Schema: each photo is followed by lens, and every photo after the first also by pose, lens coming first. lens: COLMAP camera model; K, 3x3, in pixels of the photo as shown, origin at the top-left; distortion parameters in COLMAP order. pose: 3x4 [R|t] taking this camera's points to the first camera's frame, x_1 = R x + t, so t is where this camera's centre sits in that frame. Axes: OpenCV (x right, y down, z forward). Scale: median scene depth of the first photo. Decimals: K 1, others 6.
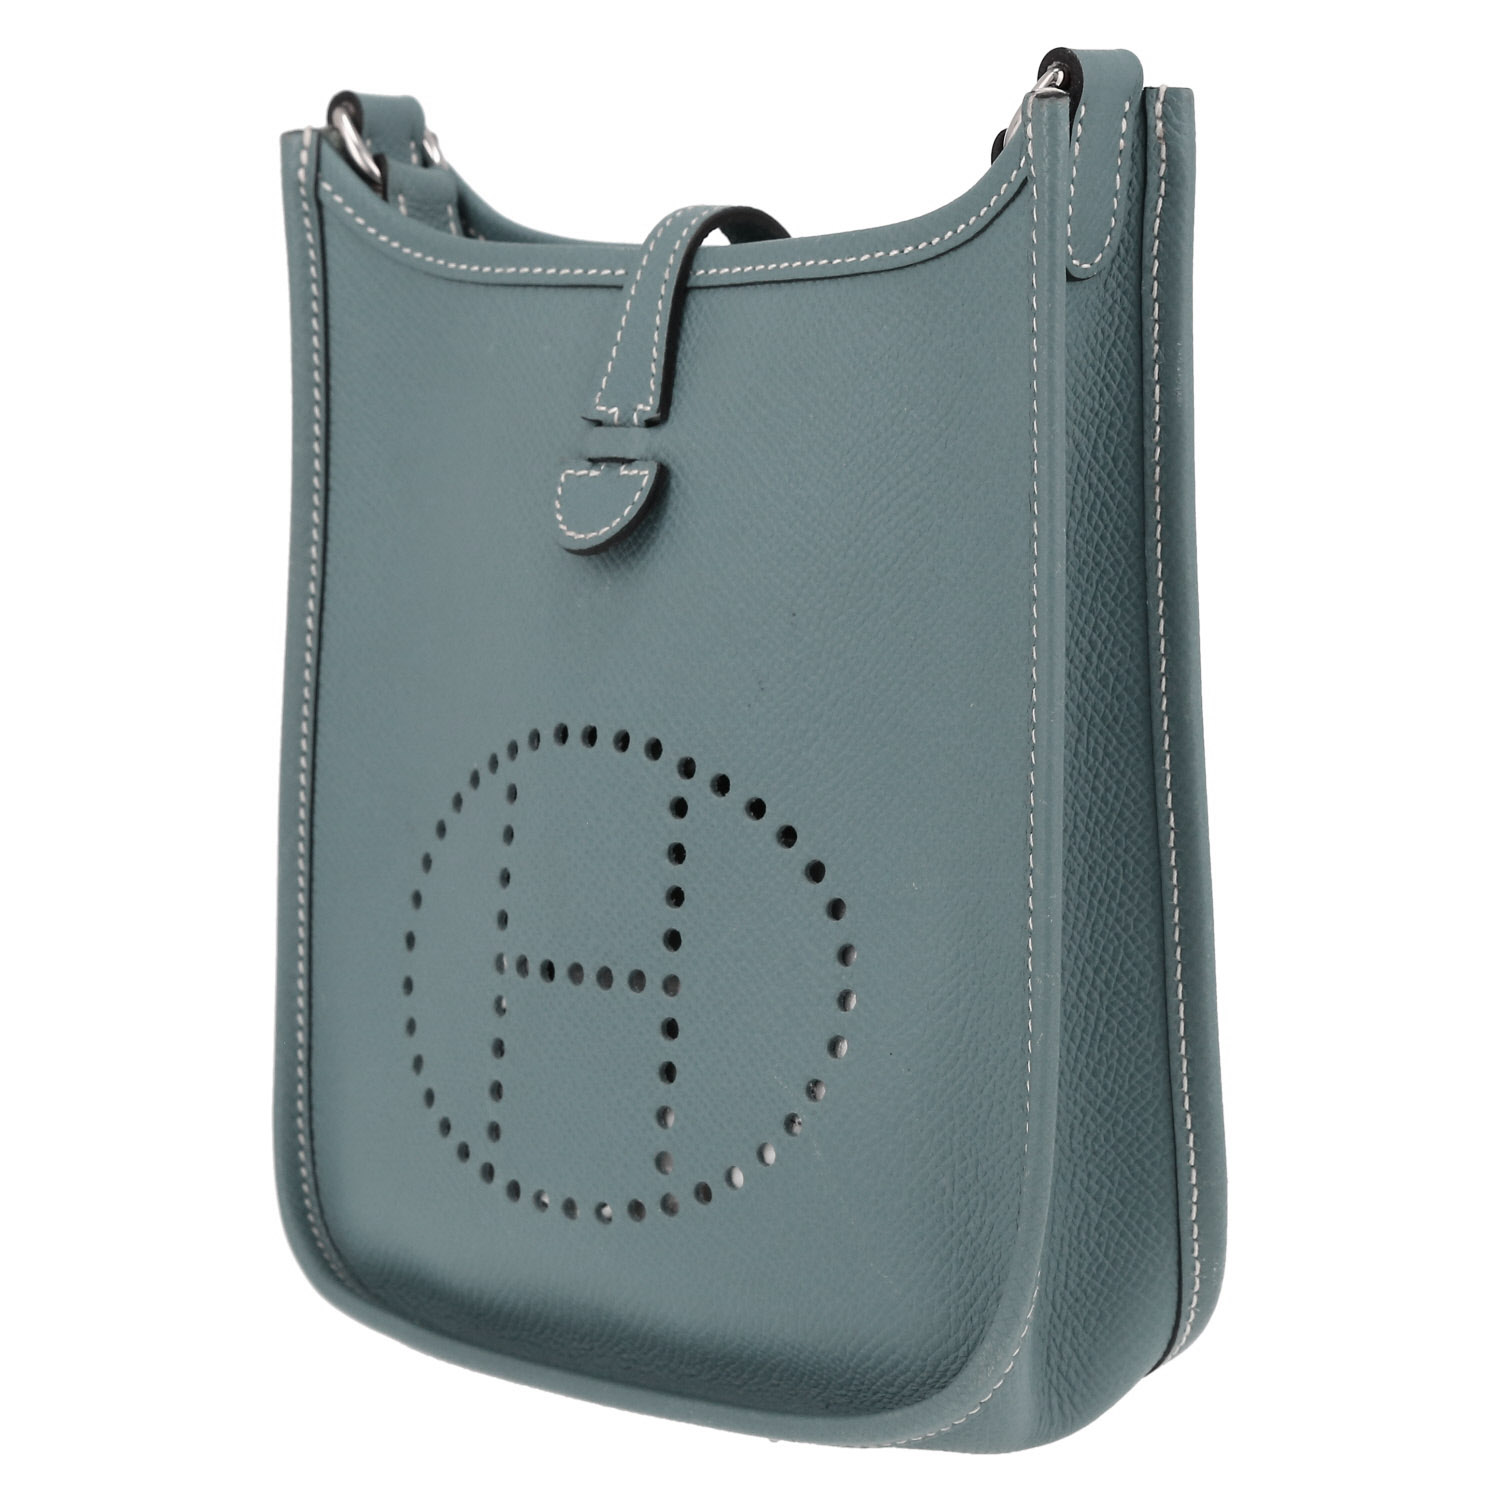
lens RADIAL K [[5048.2, 0, 751.4], [0, 5048.2, 752.9], [0, 0, 1]] dist [0.206979, 0.000000]
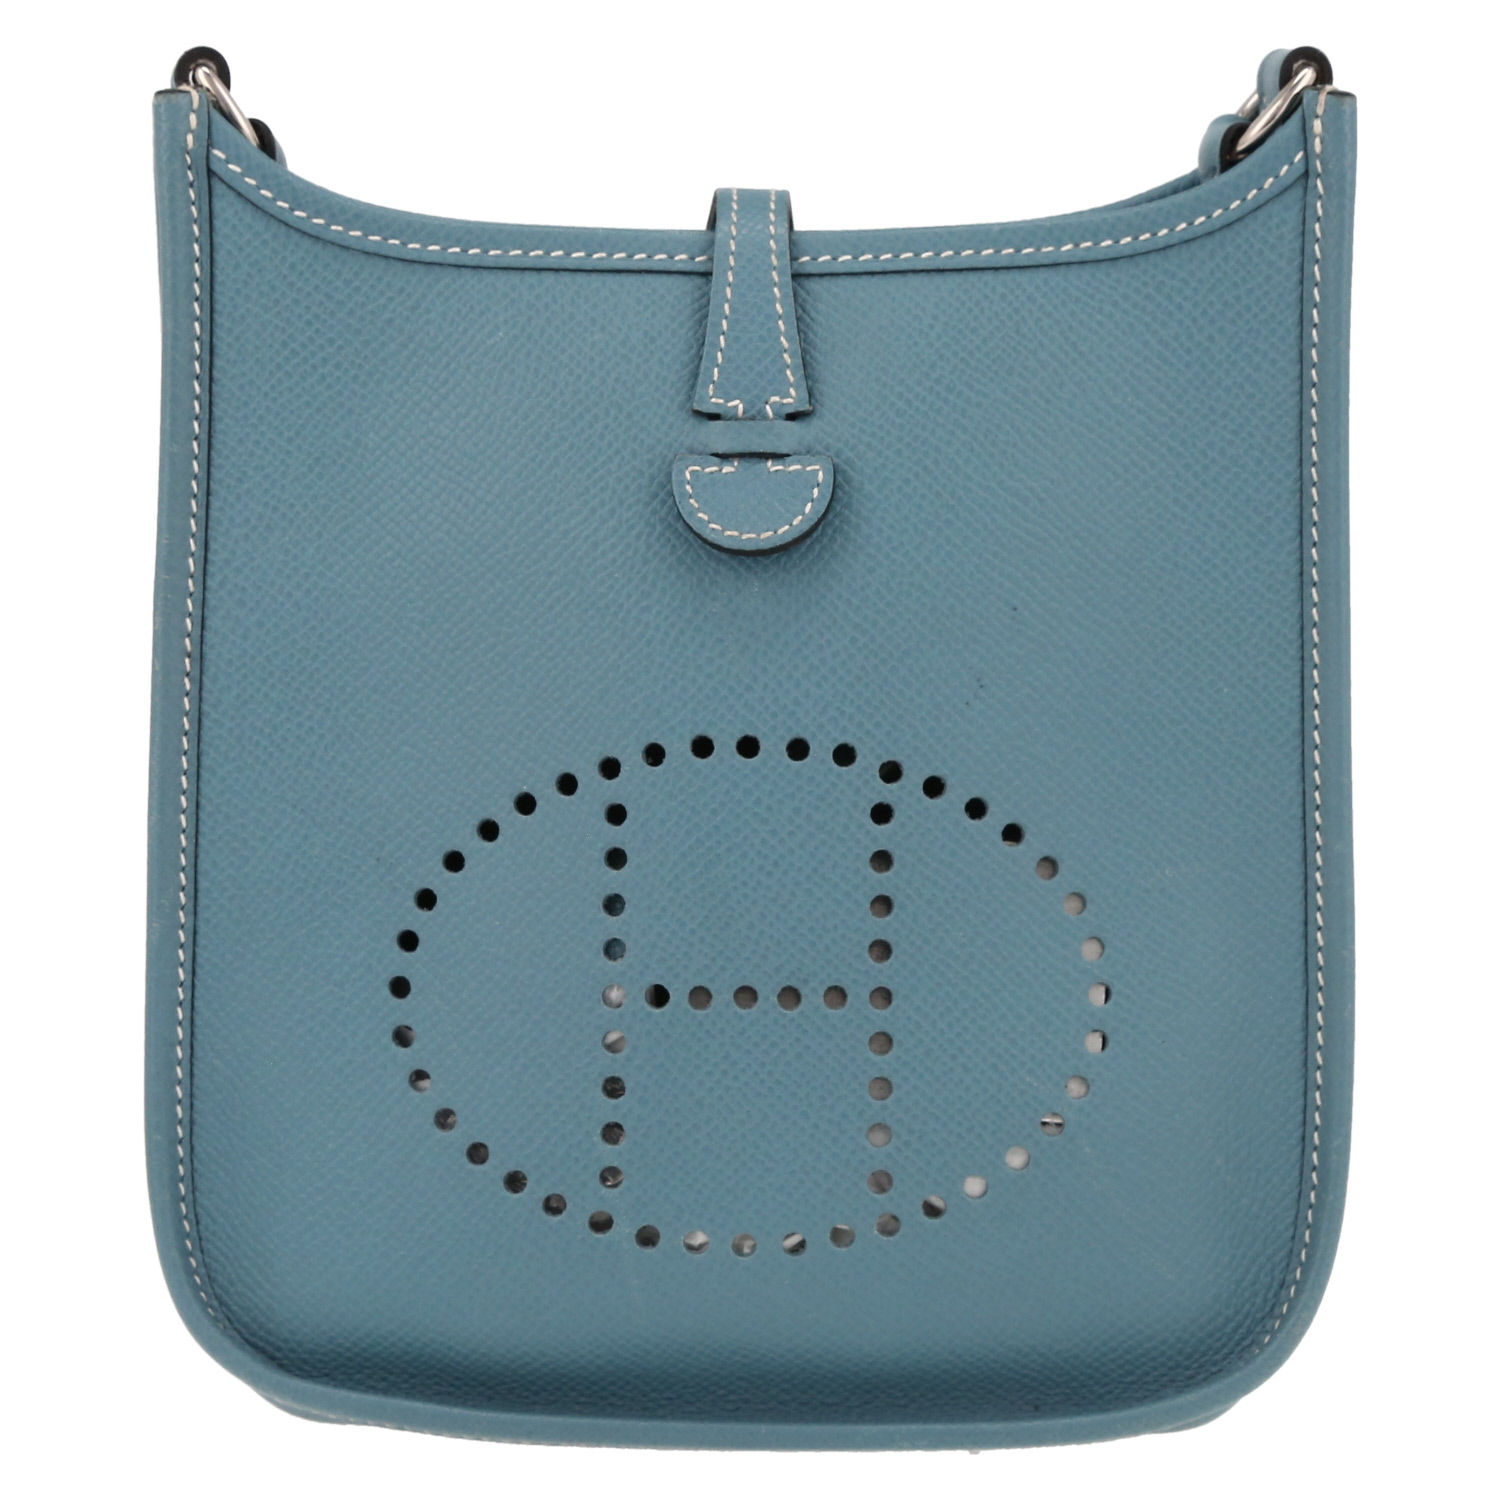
lens RADIAL K [[5048.2, 0, 735.8], [0, 5048.2, 738.7], [0, 0, 1]] dist [0.206979, 0.000000]
pose [[0.713520, -0.050513, 0.698811, -0.703714], [0.052058, 0.998463, 0.019019, -0.023116], [-0.698698, 0.022808, 0.715053, 0.326177]]
